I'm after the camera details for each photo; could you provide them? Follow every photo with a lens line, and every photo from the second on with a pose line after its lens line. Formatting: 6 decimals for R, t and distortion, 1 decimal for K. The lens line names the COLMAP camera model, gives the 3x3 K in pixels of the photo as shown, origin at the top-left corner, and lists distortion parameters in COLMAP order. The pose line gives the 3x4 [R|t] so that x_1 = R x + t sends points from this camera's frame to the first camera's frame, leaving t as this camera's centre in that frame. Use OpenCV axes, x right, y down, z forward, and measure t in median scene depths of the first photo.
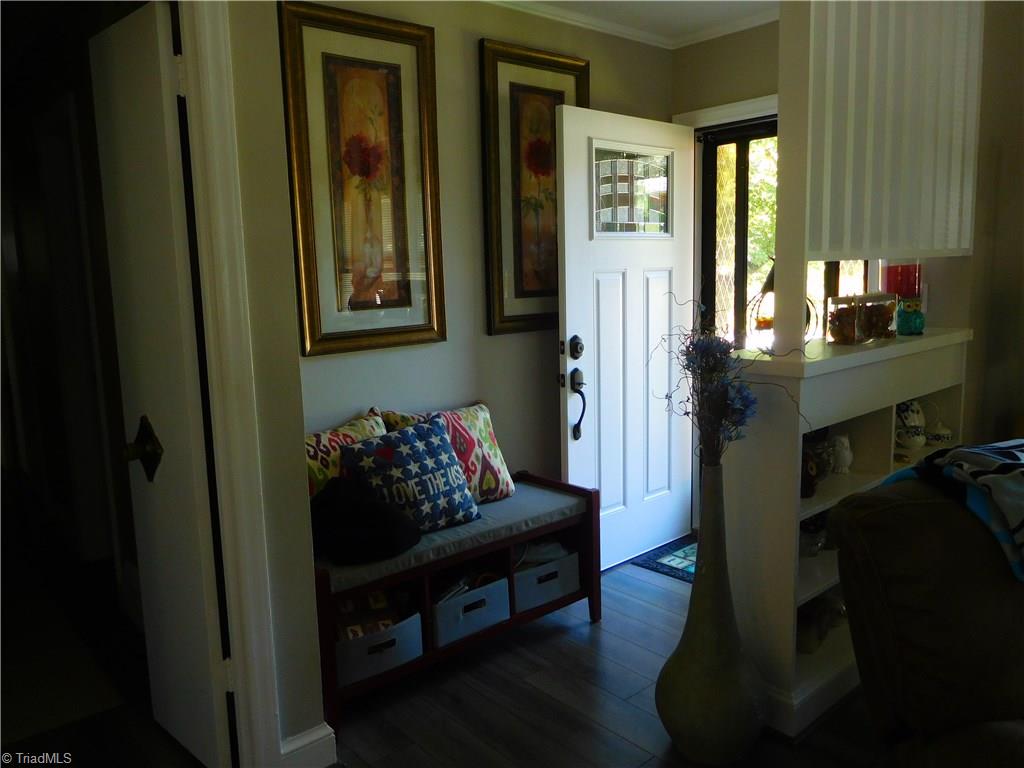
lens RADIAL K [[753.4, 0, 512.0], [0, 753.4, 384.0], [0, 0, 1]] dist [-0.052751, 0.002909]
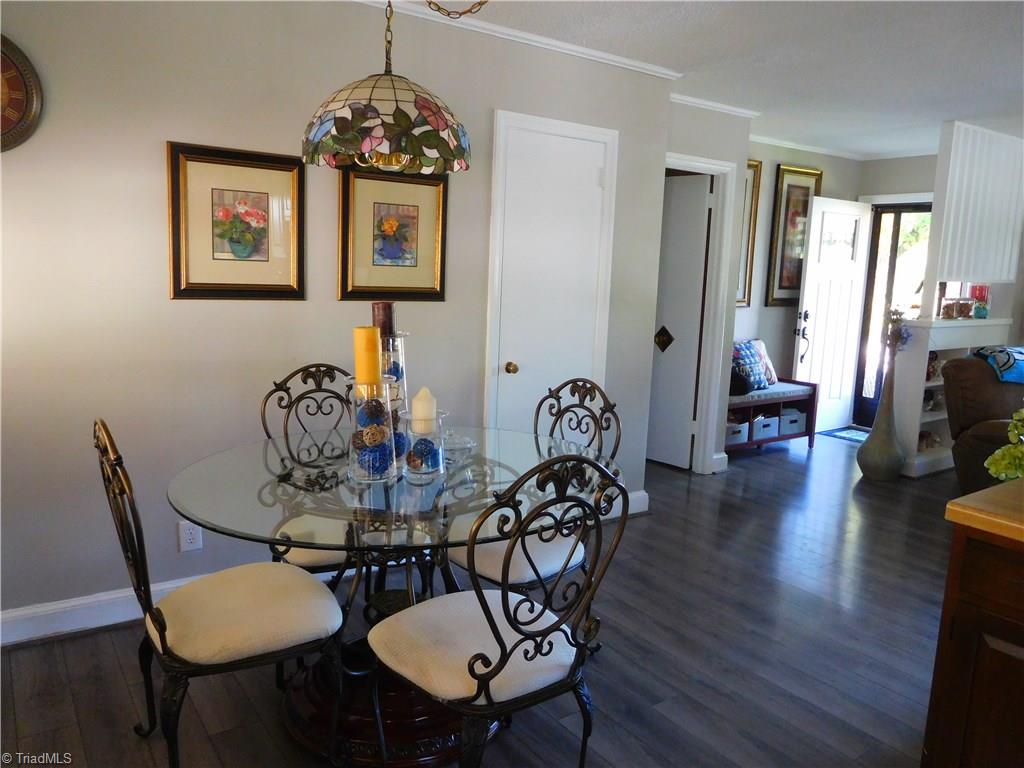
lens RADIAL K [[763.0, 0, 514.8], [0, 763.0, 380.9], [0, 0, 1]] dist [-0.019544, 0.000632]
pose [[0.993890, 0.075914, -0.080124, -0.555936], [-0.075274, 0.997102, 0.010972, 0.173451], [0.080724, -0.004873, 0.996725, -1.174264]]
